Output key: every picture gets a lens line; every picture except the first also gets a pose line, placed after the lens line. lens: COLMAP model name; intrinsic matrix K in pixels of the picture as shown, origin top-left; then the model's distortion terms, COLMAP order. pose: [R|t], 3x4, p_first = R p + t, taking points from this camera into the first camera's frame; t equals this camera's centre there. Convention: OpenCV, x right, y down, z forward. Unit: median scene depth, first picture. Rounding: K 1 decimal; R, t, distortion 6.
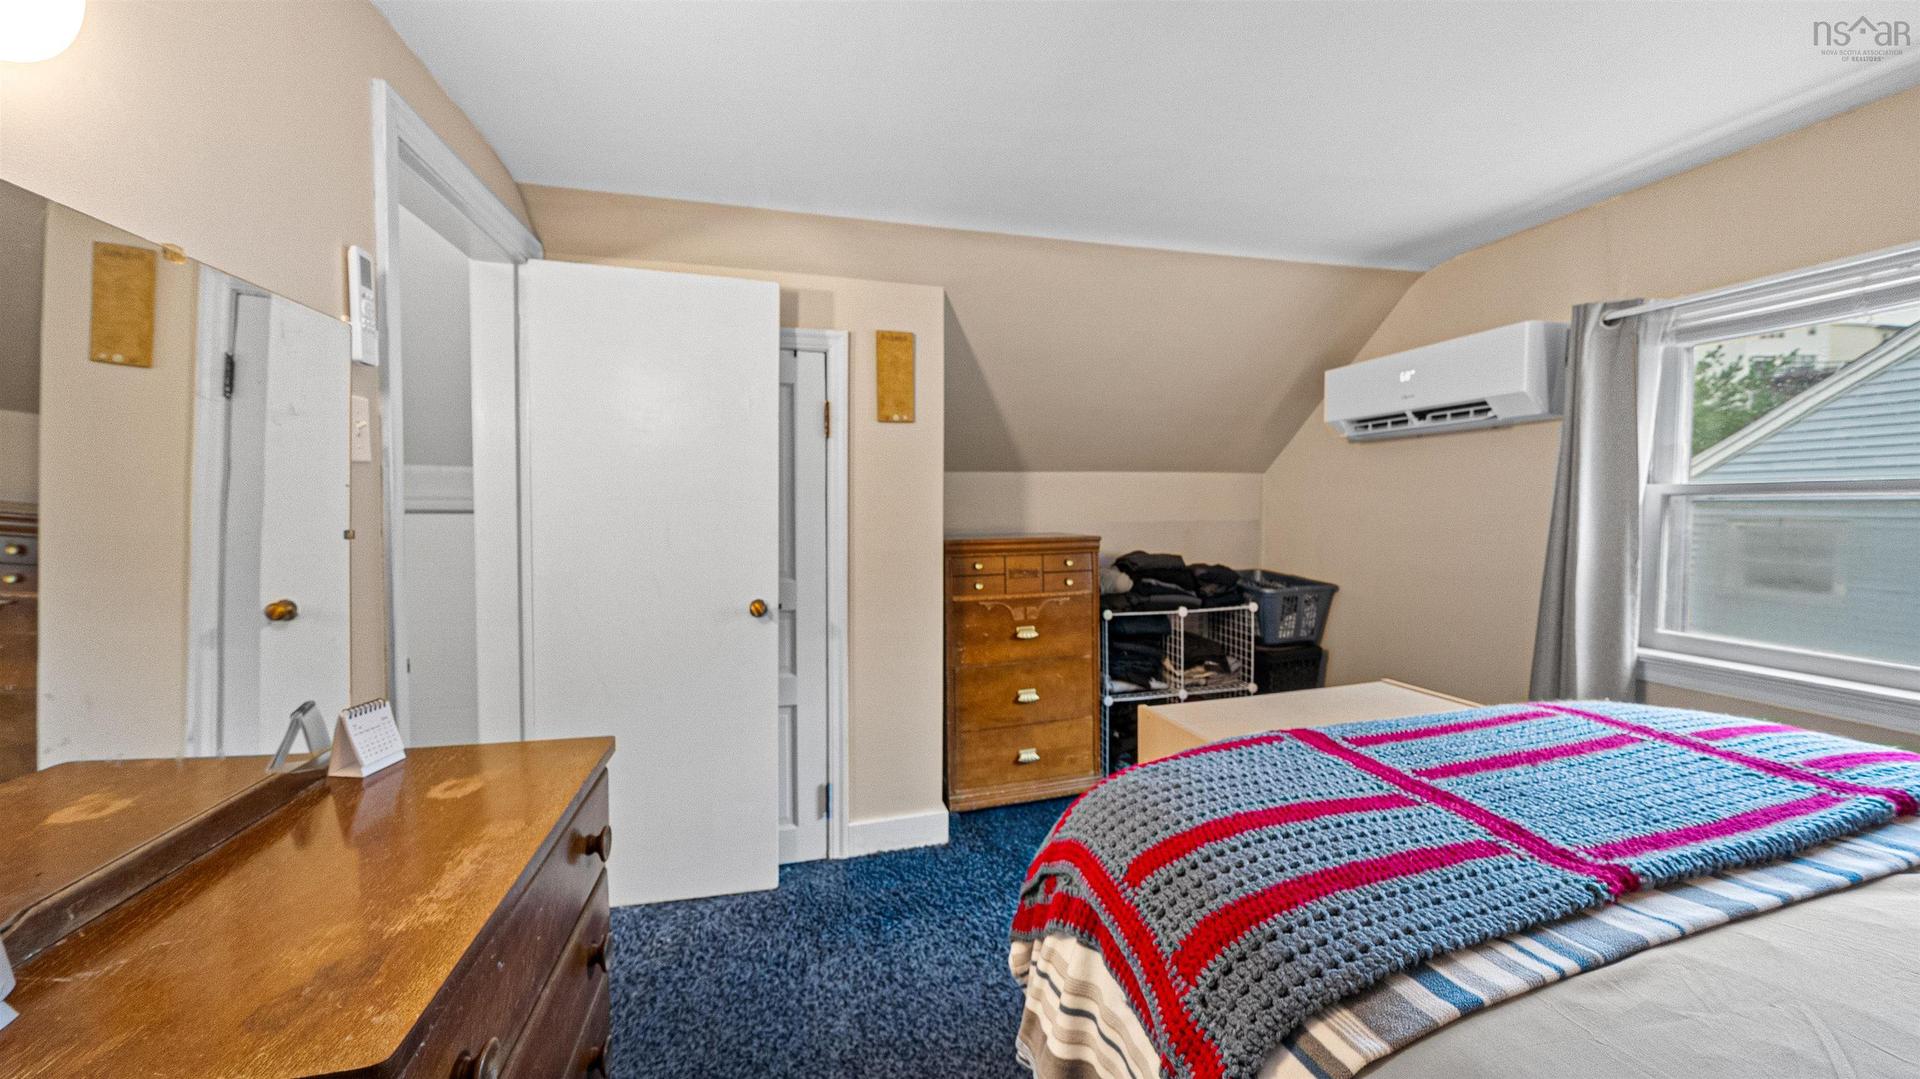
lens RADIAL K [[684.5, 0, 971.2], [0, 684.5, 533.0], [0, 0, 1]] dist [-0.002033, -0.000002]
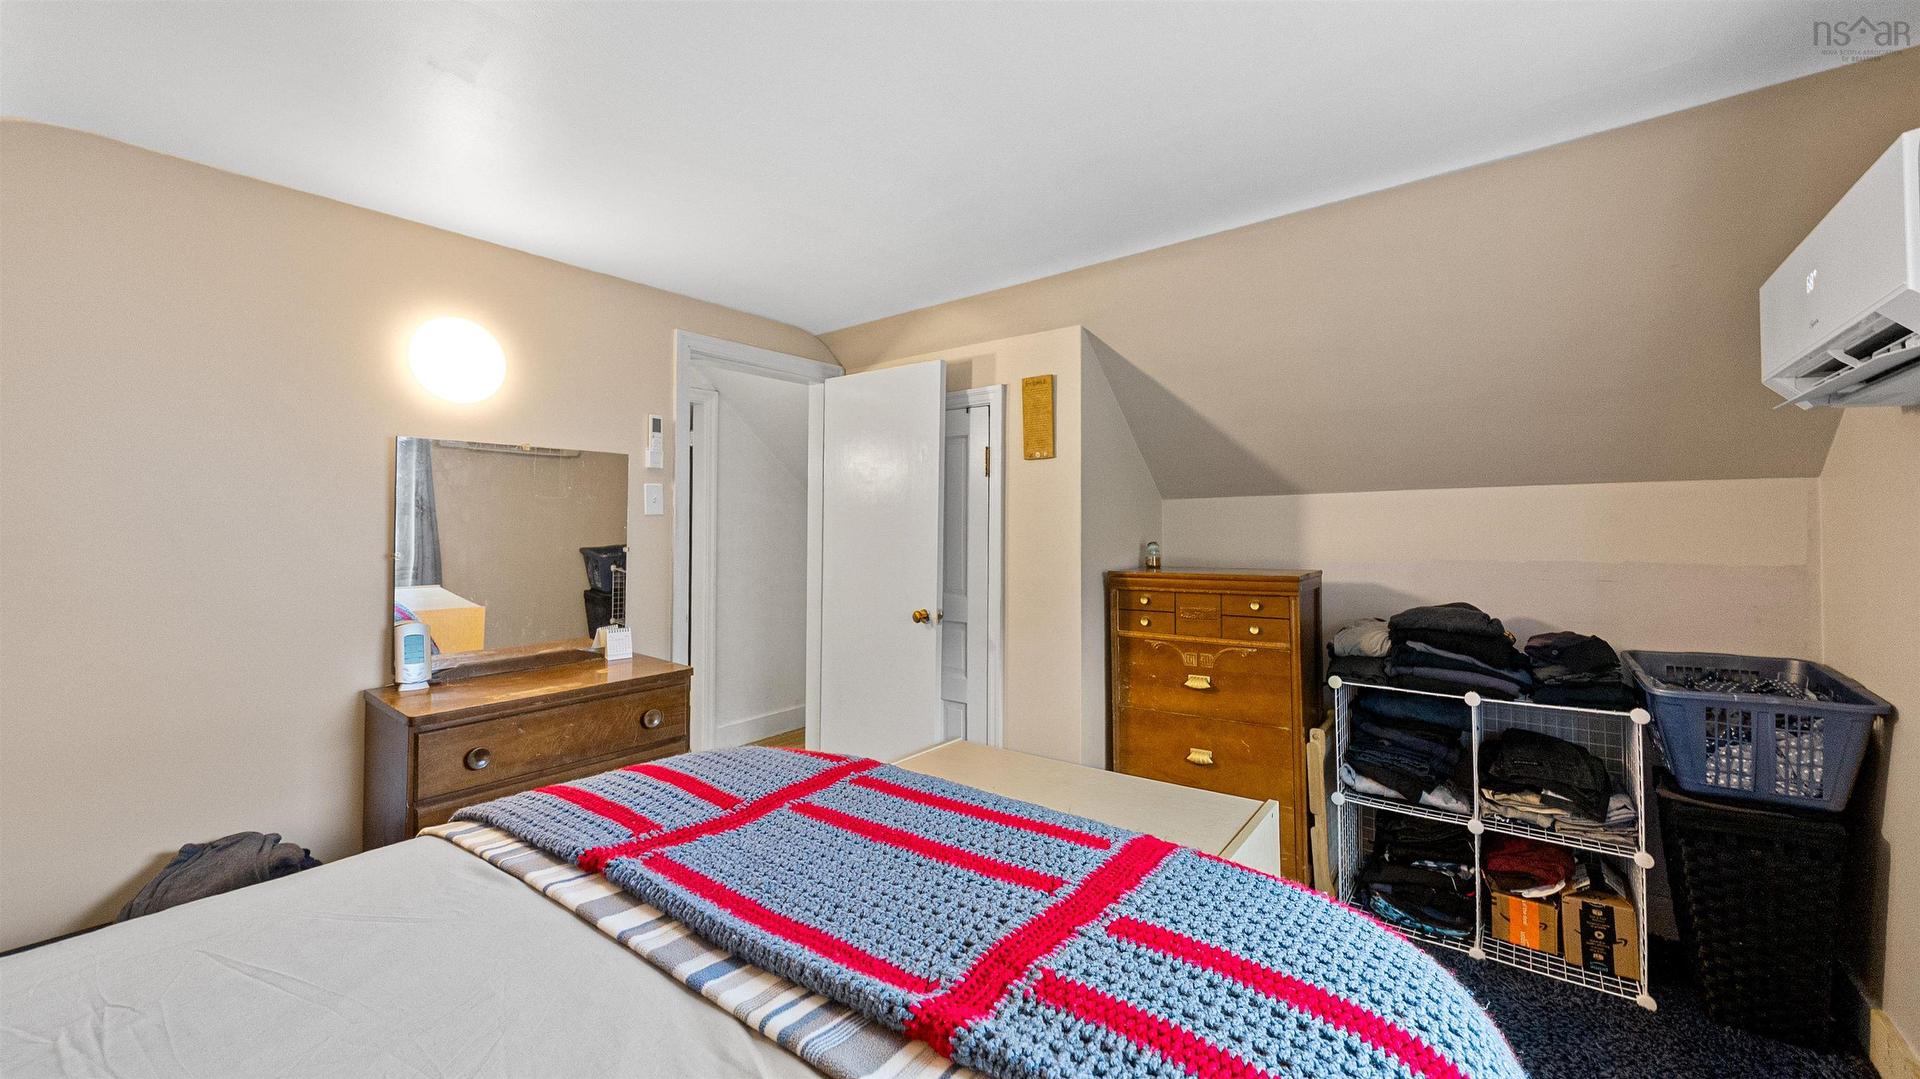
lens RADIAL K [[728.2, 0, 961.9], [0, 728.2, 507.6], [0, 0, 1]] dist [-0.009057, 0.000077]
pose [[0.589438, -0.020816, -0.807545, 0.688006], [-0.032759, 0.998230, -0.049643, -0.021594], [0.807149, 0.055716, 0.587713, 0.210897]]
